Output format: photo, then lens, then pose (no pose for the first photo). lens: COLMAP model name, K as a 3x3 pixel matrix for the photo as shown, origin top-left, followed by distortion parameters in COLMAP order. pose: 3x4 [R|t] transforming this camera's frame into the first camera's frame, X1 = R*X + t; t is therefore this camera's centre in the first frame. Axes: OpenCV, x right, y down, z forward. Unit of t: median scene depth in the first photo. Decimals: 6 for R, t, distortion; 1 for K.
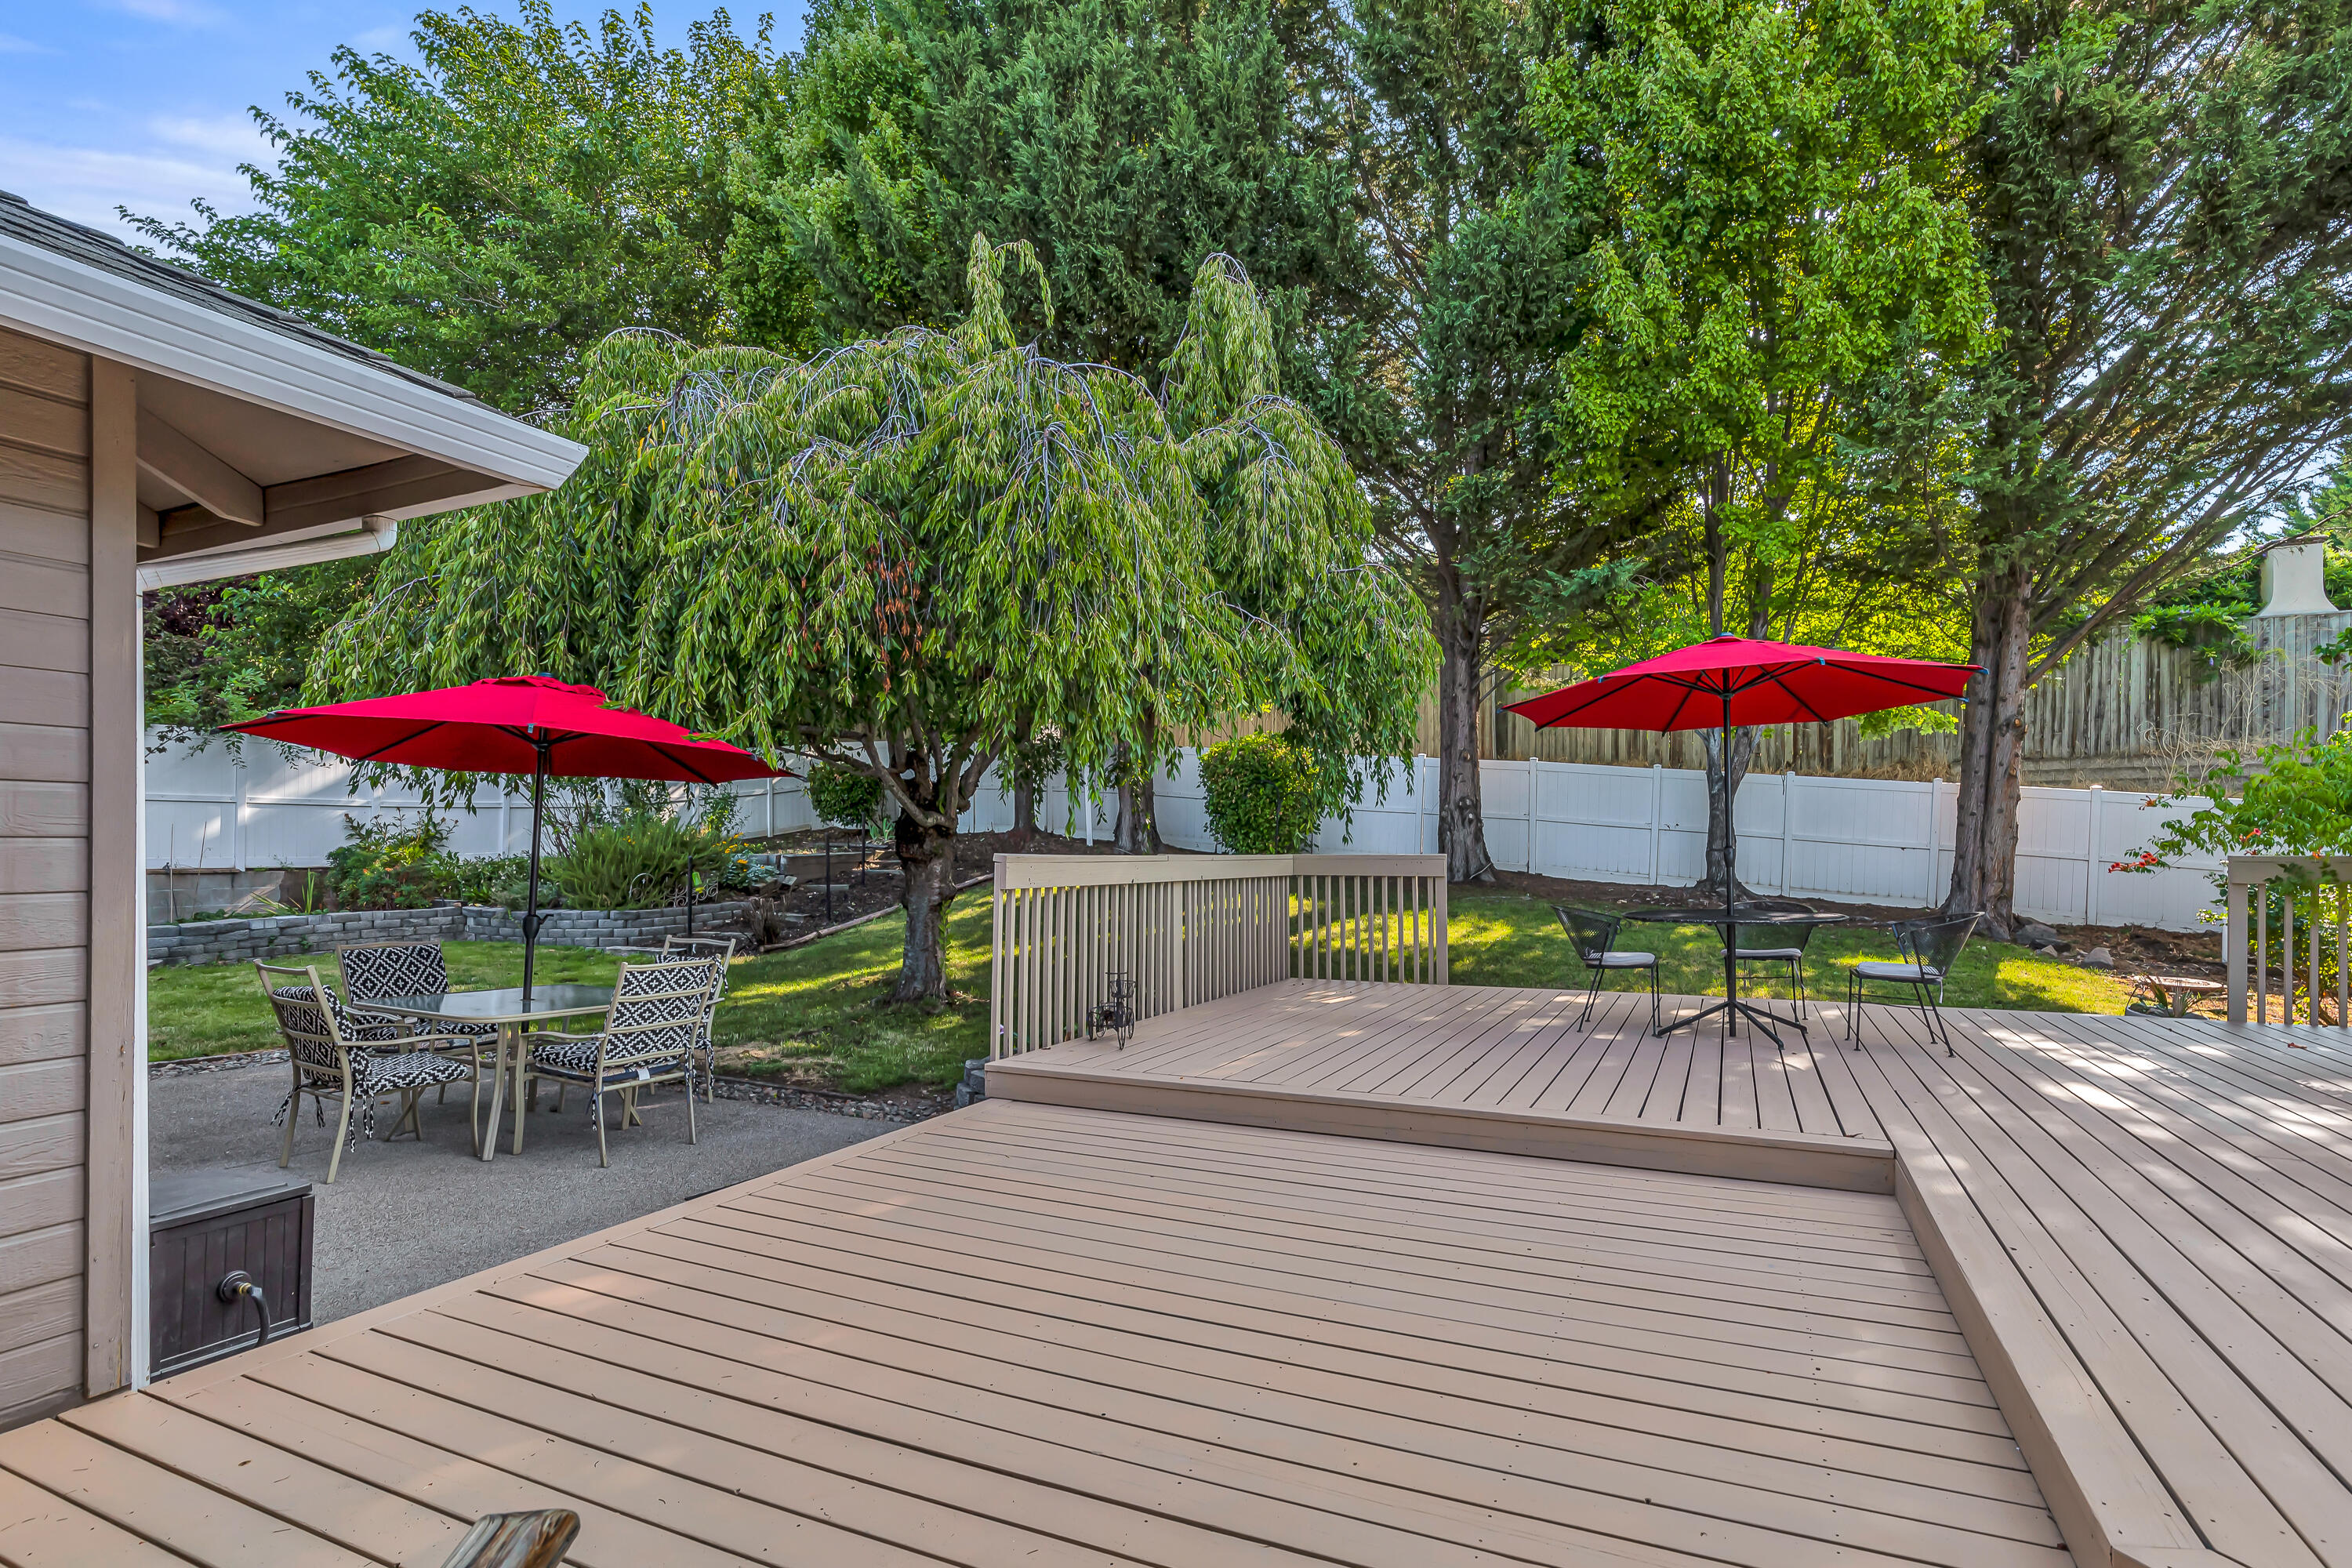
lens RADIAL K [[1135.6, 0, 1206.9], [0, 1135.6, 834.0], [0, 0, 1]] dist [0.007197, -0.000052]
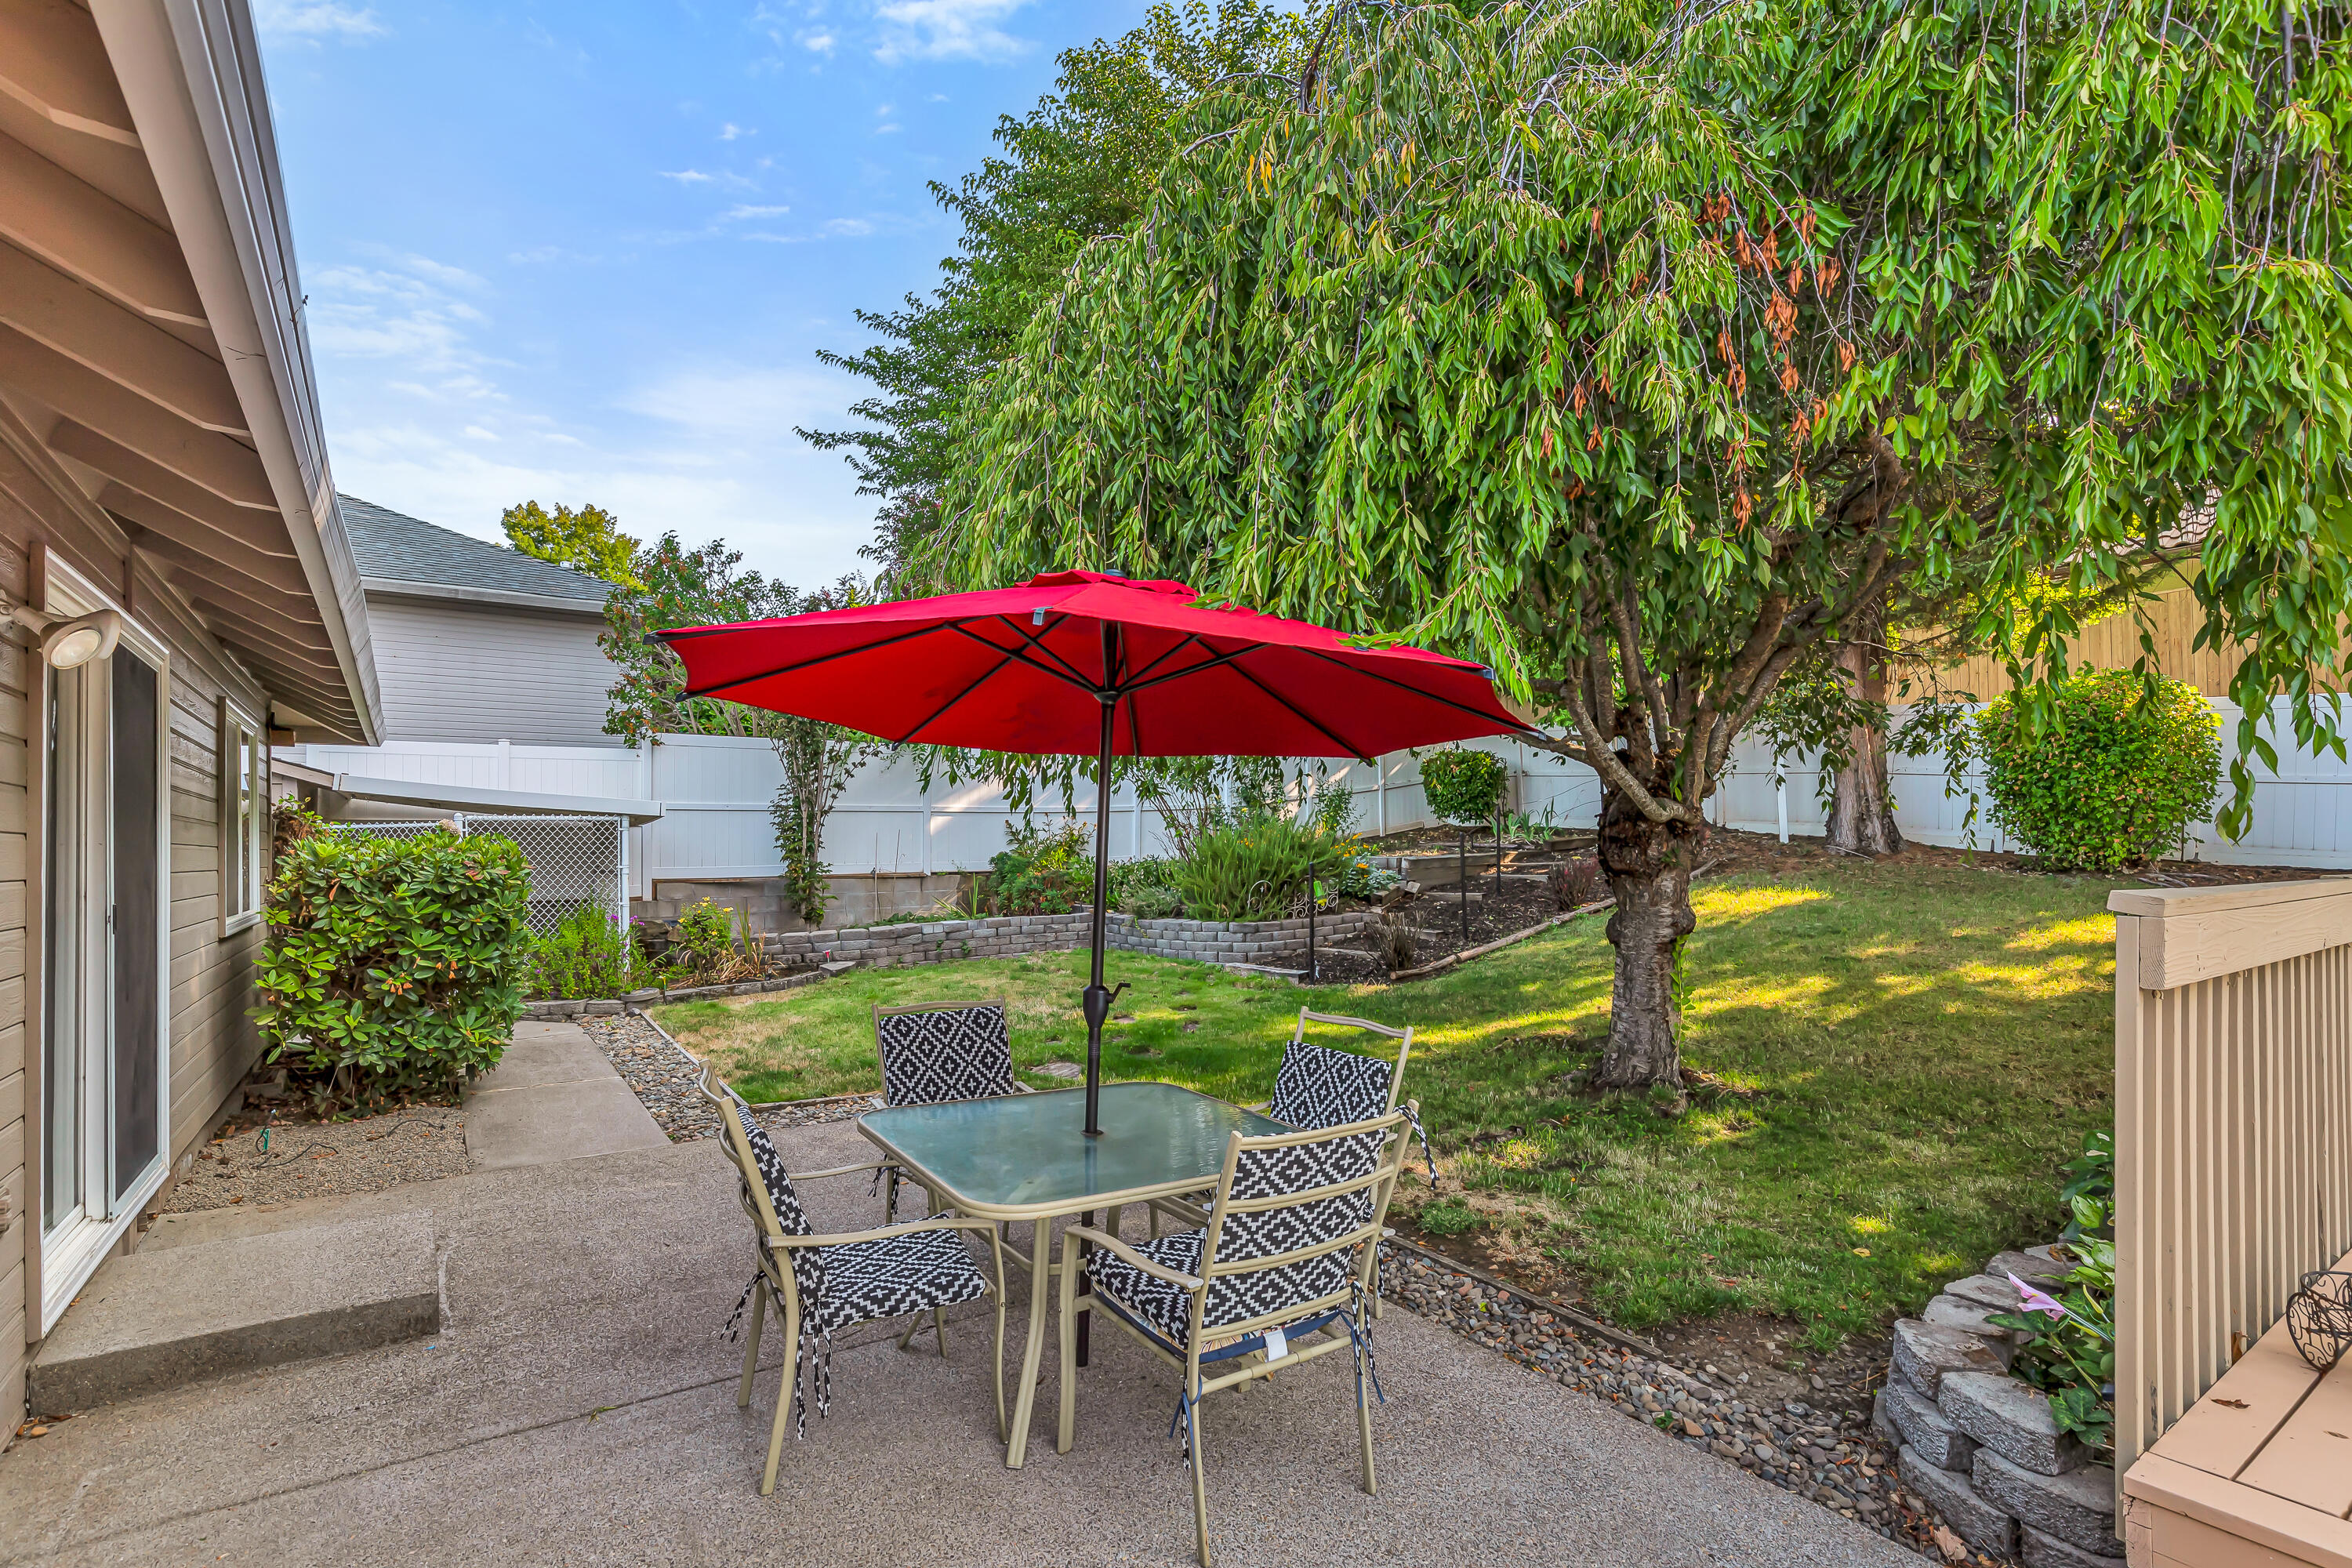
lens RADIAL K [[1088.8, 0, 1203.7], [0, 1088.8, 806.3], [0, 0, 1]] dist [0.010121, -0.000454]
pose [[0.872302, -0.025790, -0.488286, -0.156815], [0.015443, 0.999563, -0.025206, -0.003479], [0.488723, 0.014447, 0.872319, 0.312577]]
